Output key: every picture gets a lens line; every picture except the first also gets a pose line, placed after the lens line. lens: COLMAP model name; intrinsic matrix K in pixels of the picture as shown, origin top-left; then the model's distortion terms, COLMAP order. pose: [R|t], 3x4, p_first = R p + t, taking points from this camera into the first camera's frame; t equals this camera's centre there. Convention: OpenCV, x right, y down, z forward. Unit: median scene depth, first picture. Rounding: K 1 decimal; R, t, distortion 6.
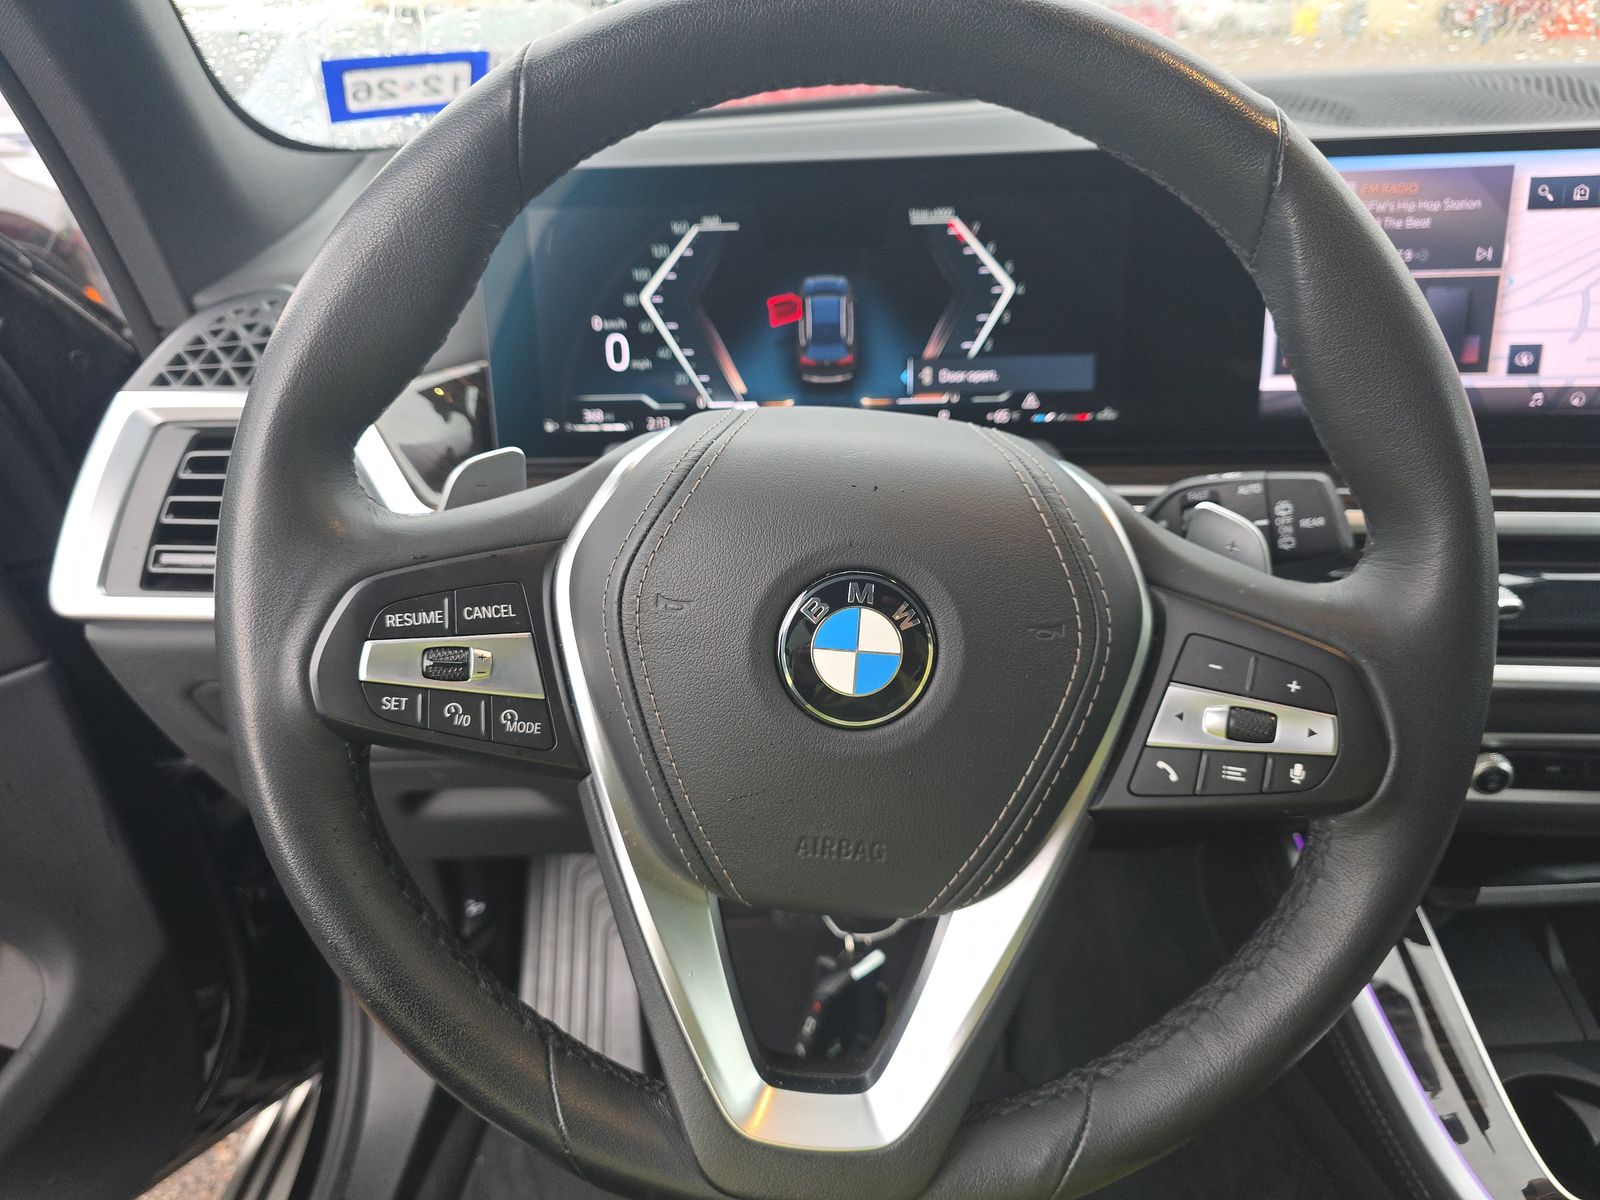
lens RADIAL K [[1081.6, 0, 805.3], [0, 1081.6, 550.6], [0, 0, 1]] dist [0.003800, -0.006182]
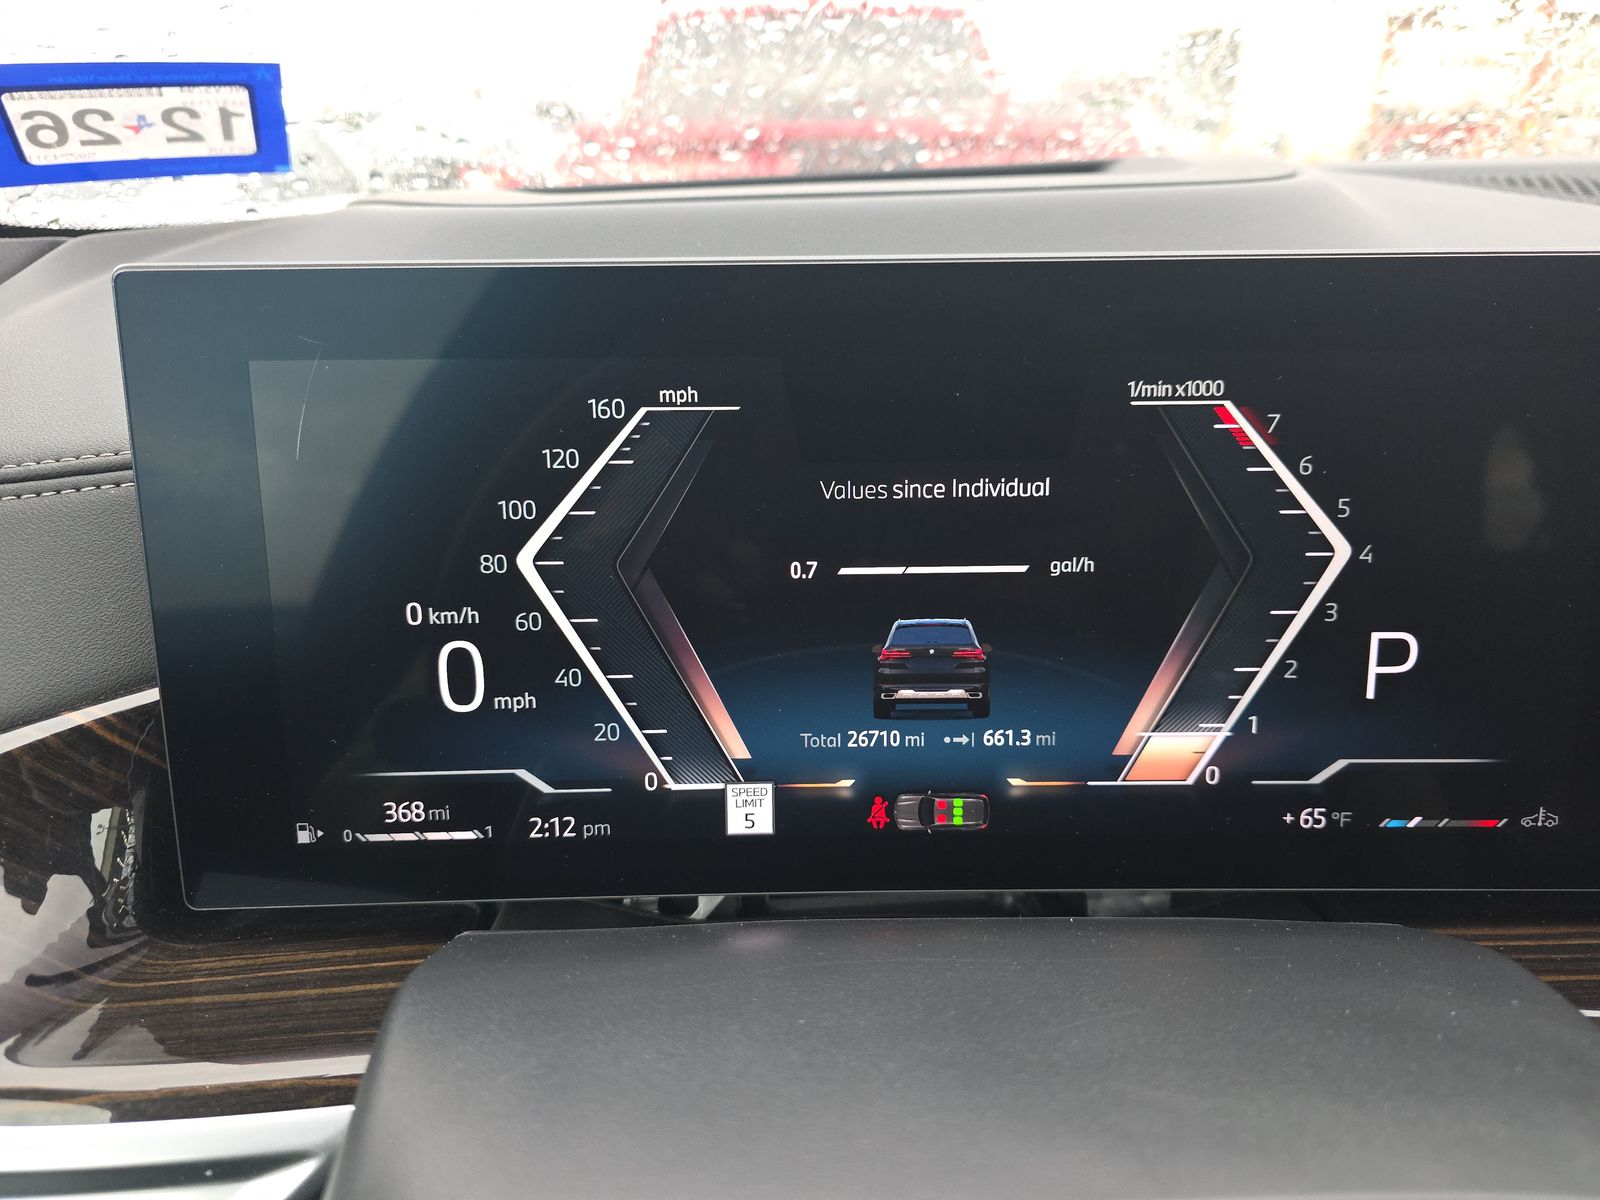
lens RADIAL K [[1081.6, 0, 805.3], [0, 1081.6, 550.6], [0, 0, 1]] dist [0.003800, -0.006182]
pose [[0.998721, 0.010579, 0.049438, -0.055679], [-0.005707, 0.995202, -0.097675, -0.191859], [-0.050234, 0.097267, 0.993990, 0.548574]]
